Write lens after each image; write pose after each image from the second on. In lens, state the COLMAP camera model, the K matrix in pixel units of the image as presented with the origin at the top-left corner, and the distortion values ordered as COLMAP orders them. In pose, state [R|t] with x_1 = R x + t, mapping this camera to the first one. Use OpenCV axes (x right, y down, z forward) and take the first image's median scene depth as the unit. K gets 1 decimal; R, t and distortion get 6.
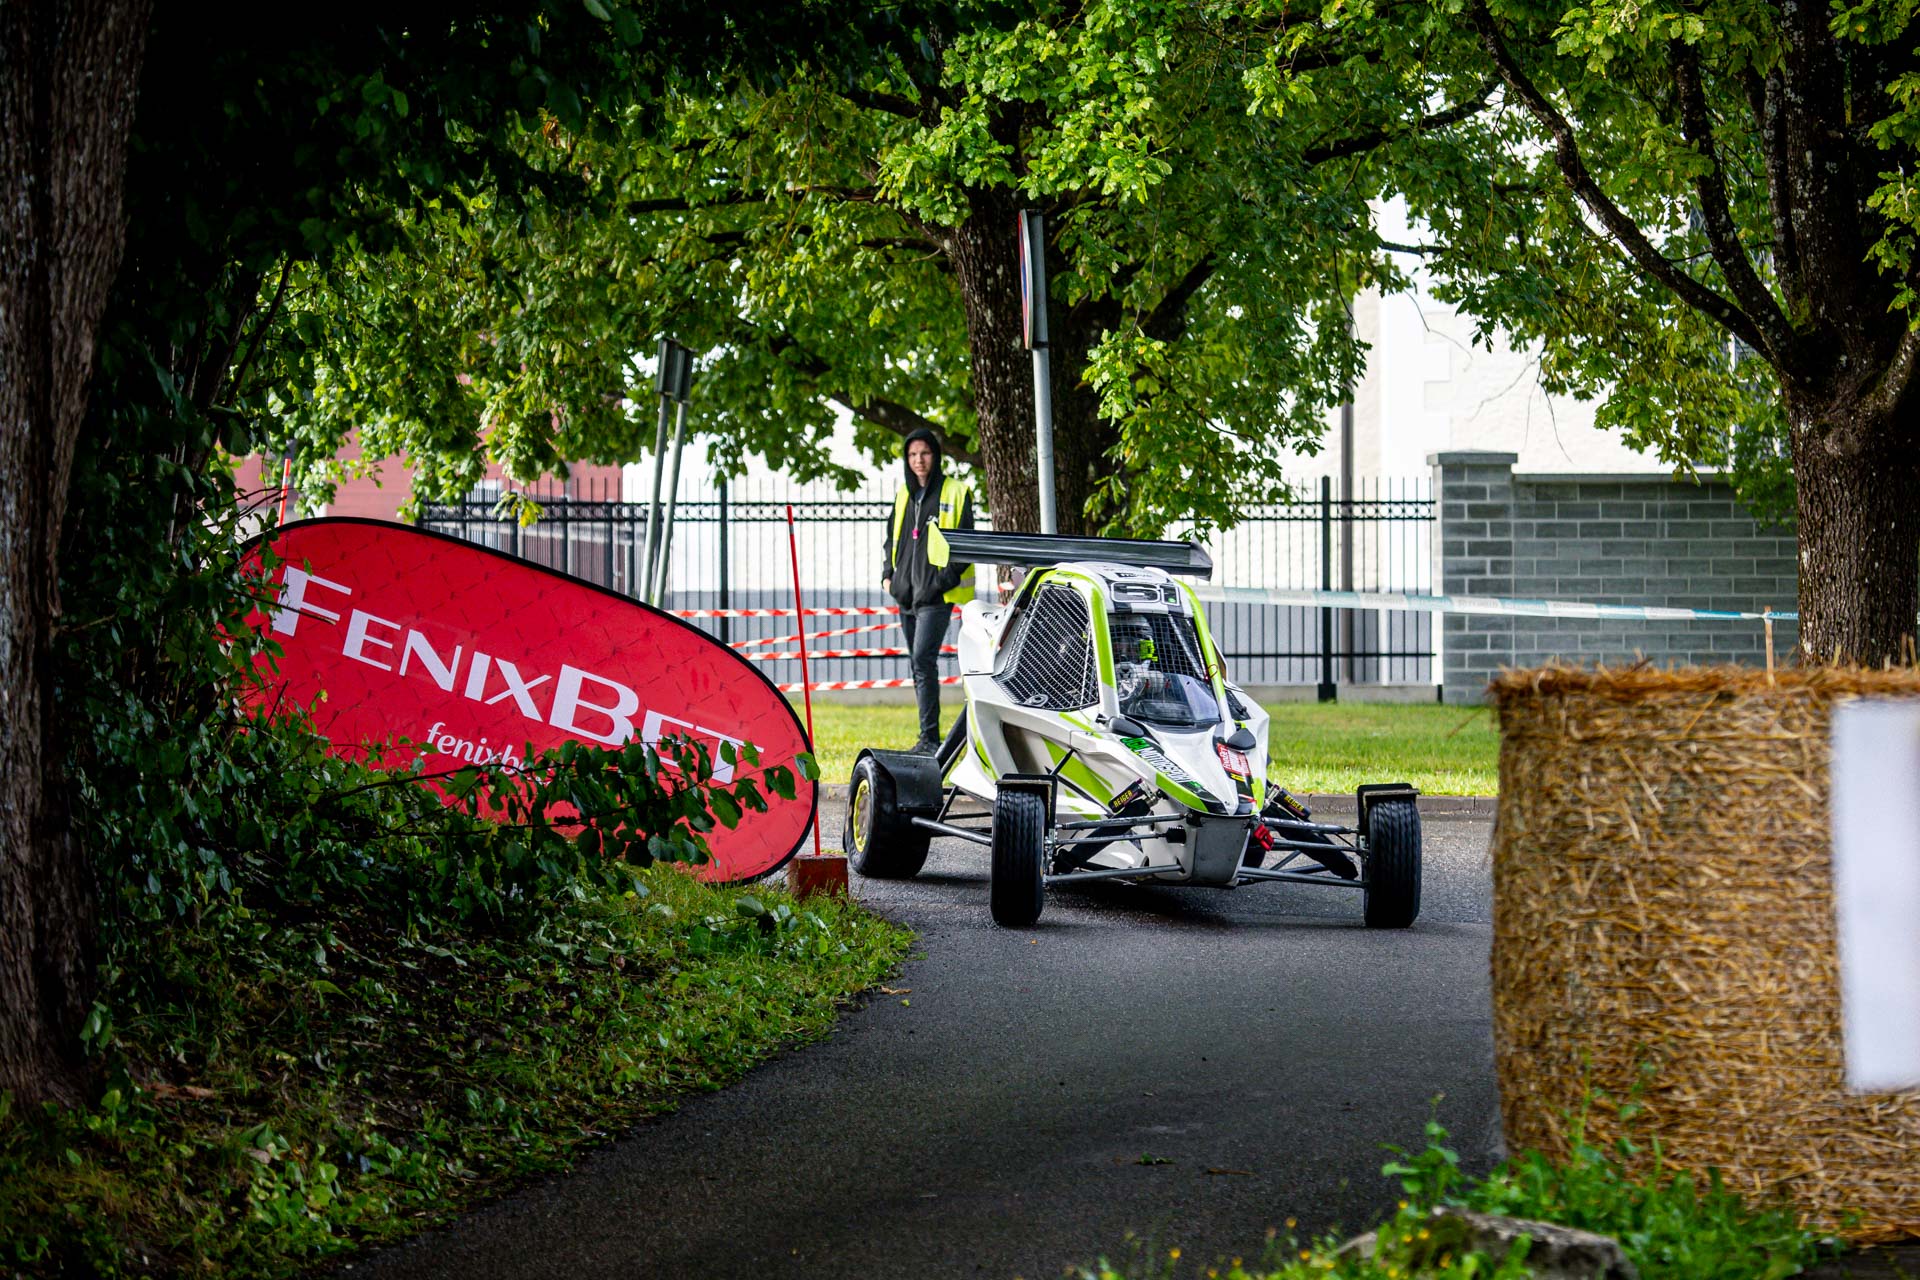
lens RADIAL K [[8100.1, 0, 954.2], [0, 8100.1, 639.3], [0, 0, 1]] dist [0.522313, 4.400996]
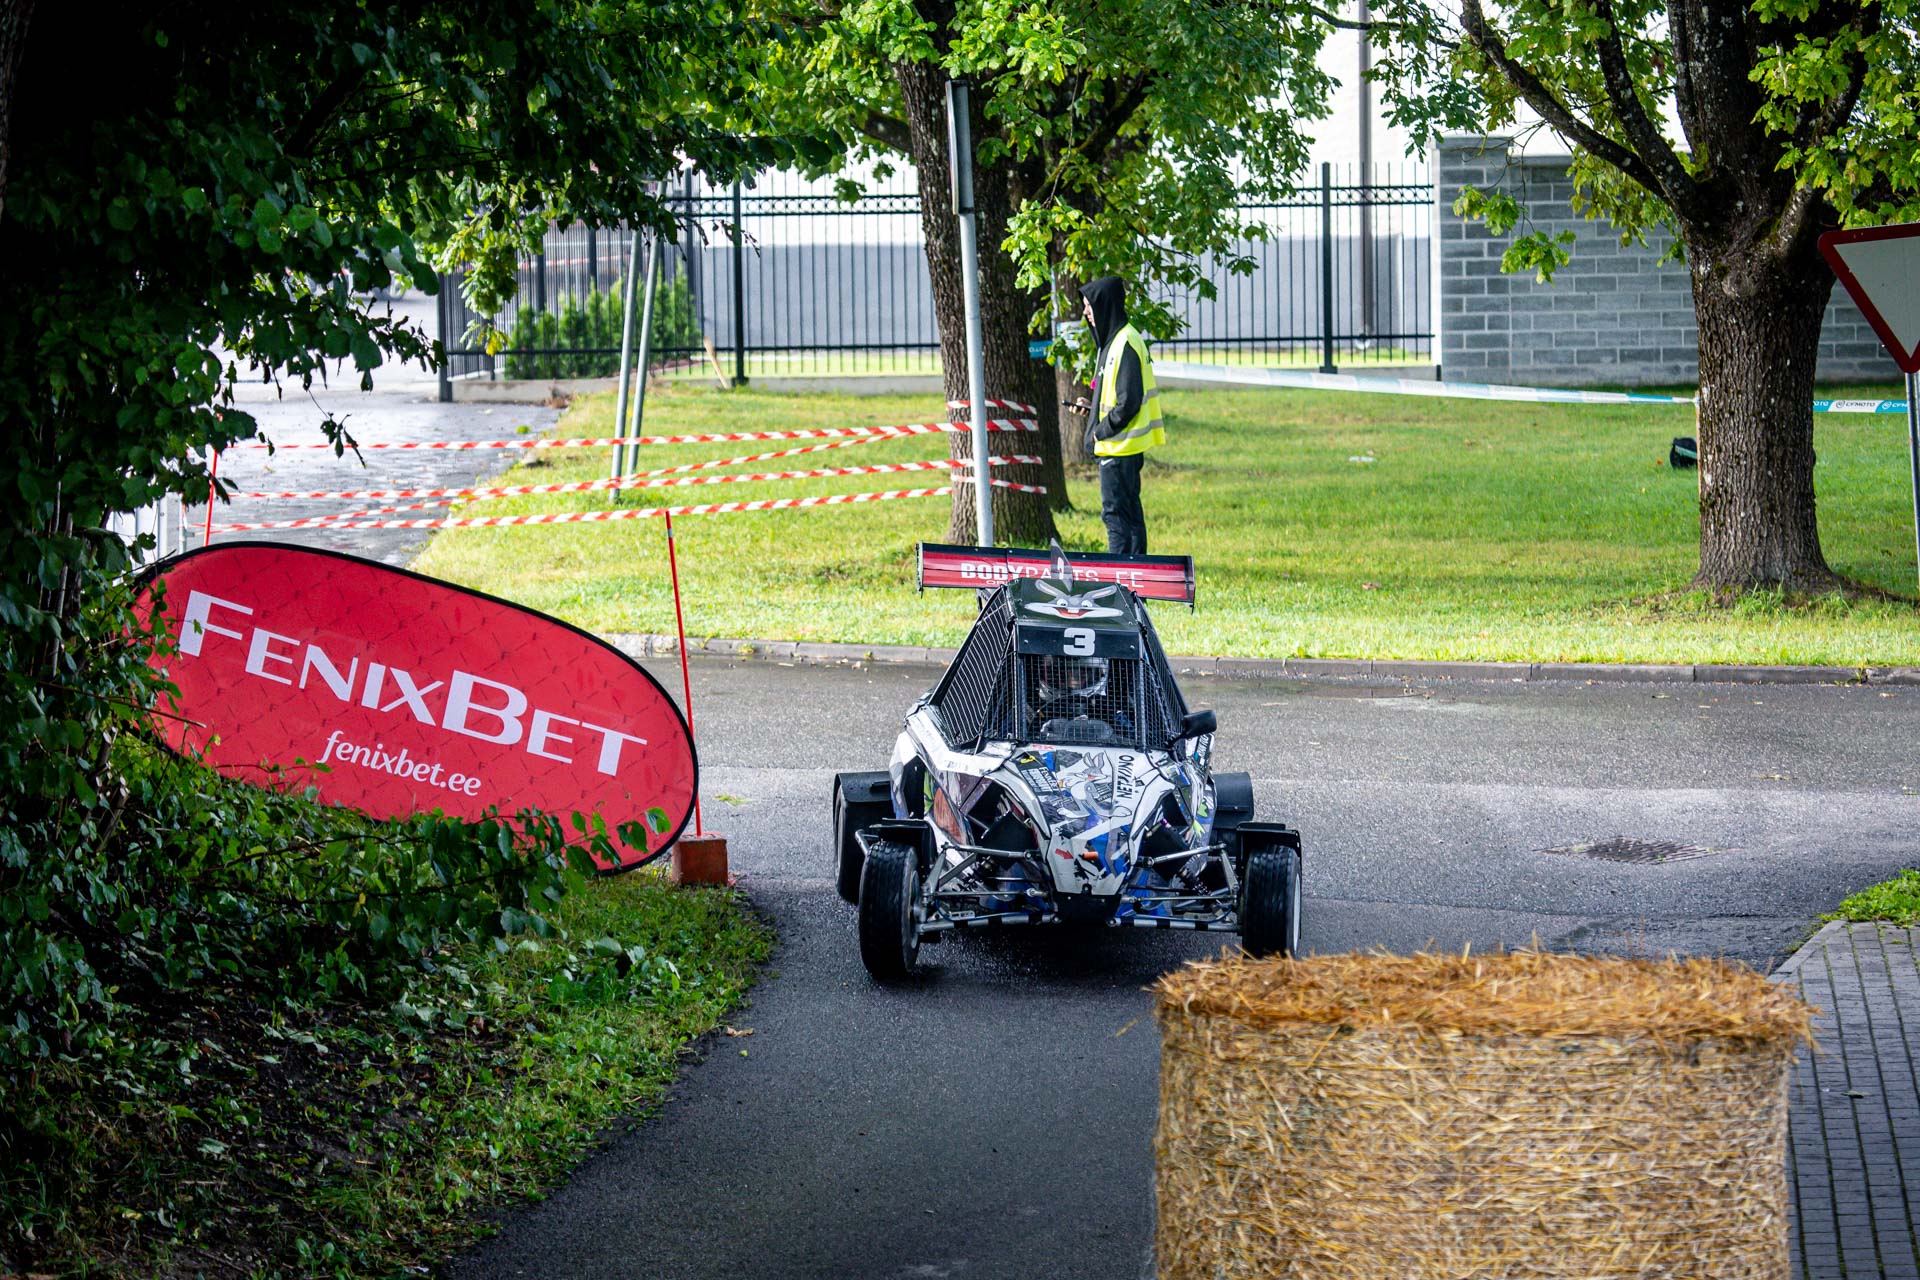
lens RADIAL K [[8155.7, 0, 956.1], [0, 8155.7, 646.0], [0, 0, 1]] dist [0.613097, -1.055203]
pose [[0.999795, -0.011693, -0.016518, 0.041798], [0.012834, 0.997413, 0.070729, -0.088122], [0.015649, -0.070926, 0.997359, -0.087885]]
